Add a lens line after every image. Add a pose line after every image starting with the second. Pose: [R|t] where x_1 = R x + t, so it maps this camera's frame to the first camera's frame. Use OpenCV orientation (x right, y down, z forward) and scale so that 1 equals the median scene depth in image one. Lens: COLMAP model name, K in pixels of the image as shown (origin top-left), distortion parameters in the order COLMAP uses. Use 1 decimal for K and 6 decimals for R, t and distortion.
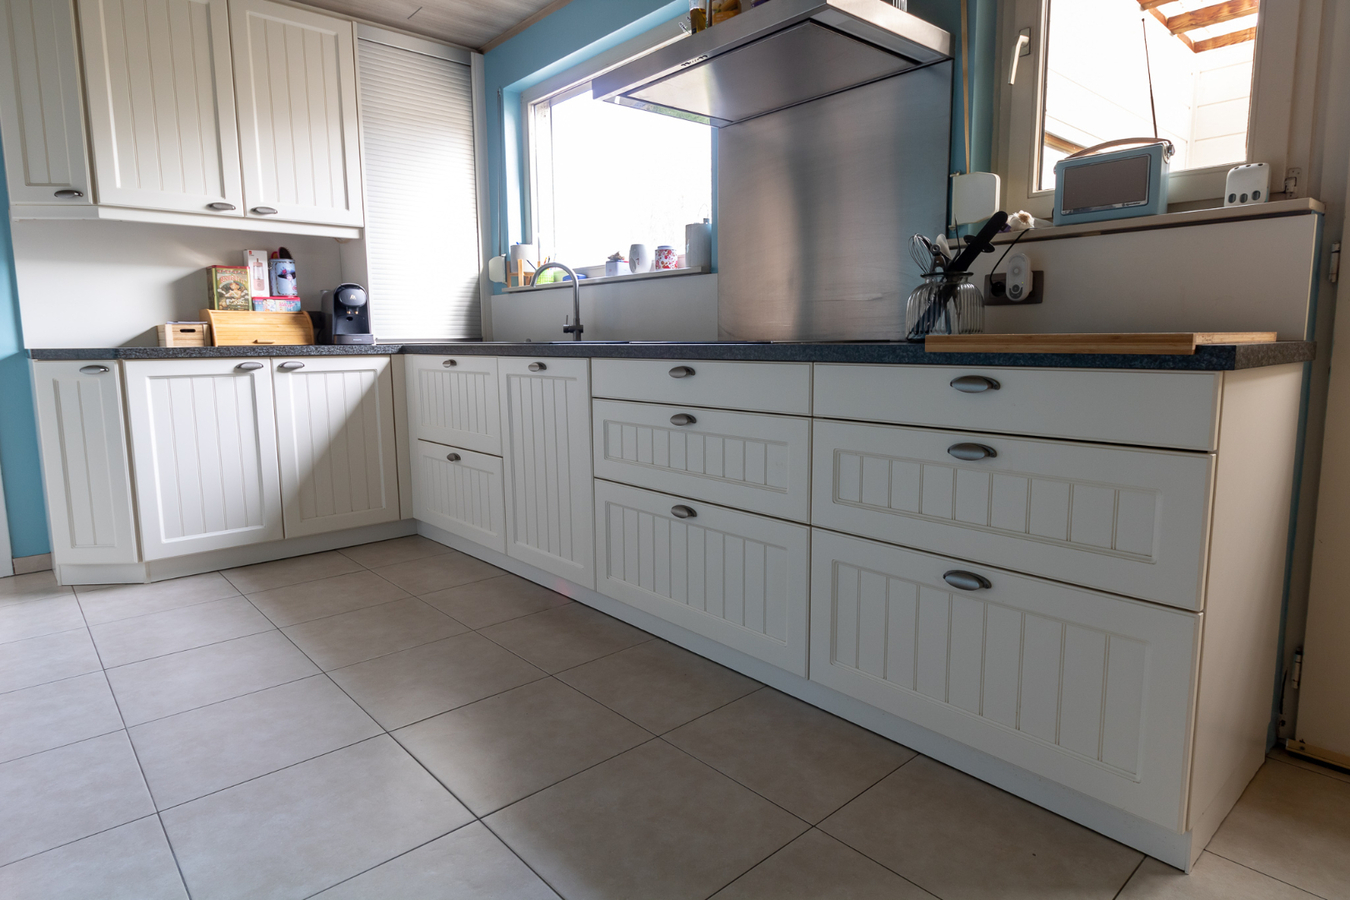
lens RADIAL K [[791.8, 0, 675.0], [0, 791.8, 450.0], [0, 0, 1]] dist [-0.003223, 0.028410]
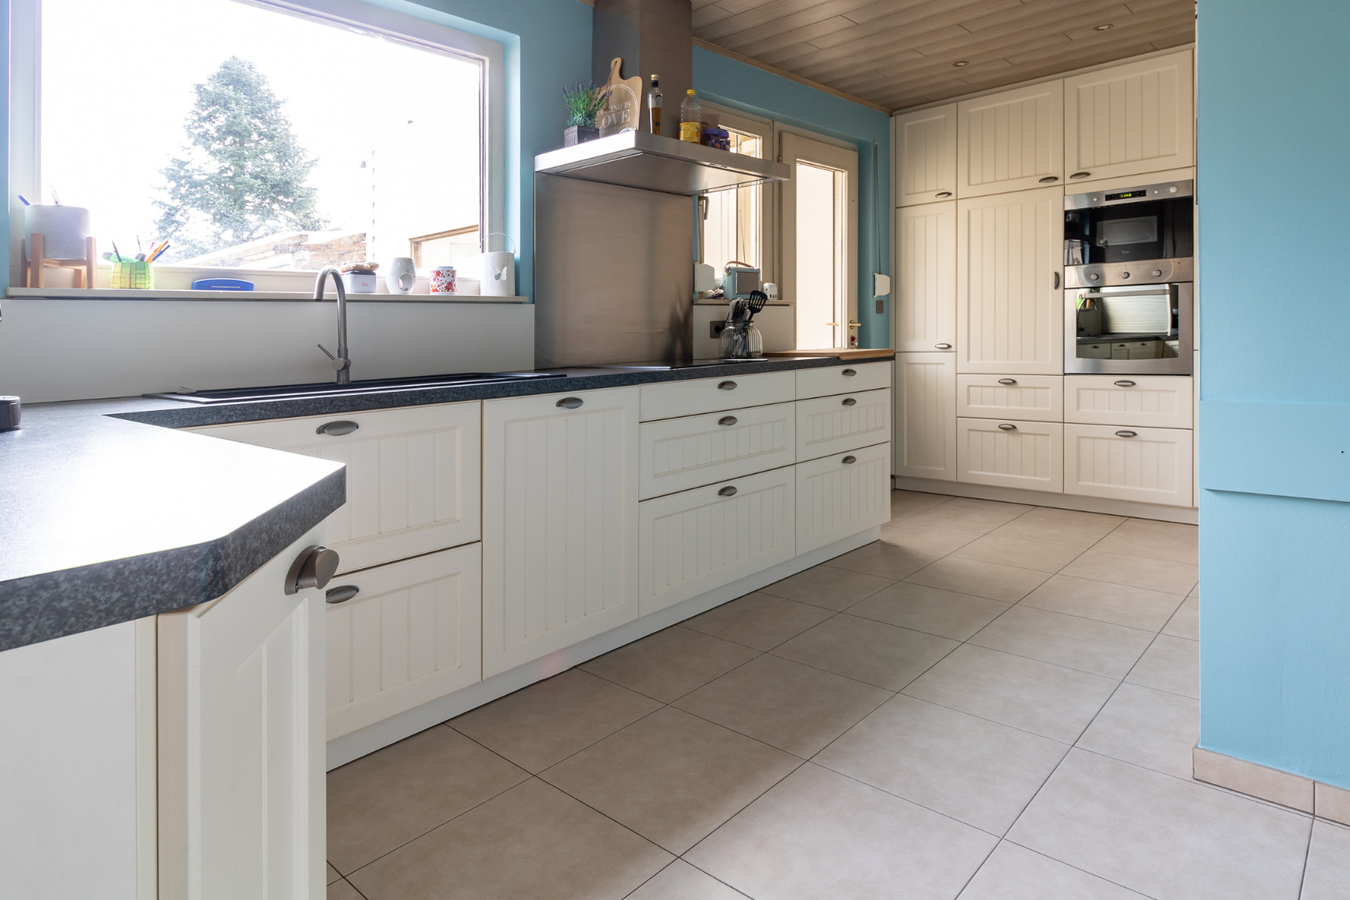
lens RADIAL K [[791.8, 0, 675.0], [0, 791.8, 450.0], [0, 0, 1]] dist [-0.003223, 0.028410]
pose [[-0.121070, -0.122721, 0.985029, -1.353532], [0.180474, 0.973068, 0.143413, -0.207025], [-0.976100, 0.195135, -0.095661, 1.284906]]
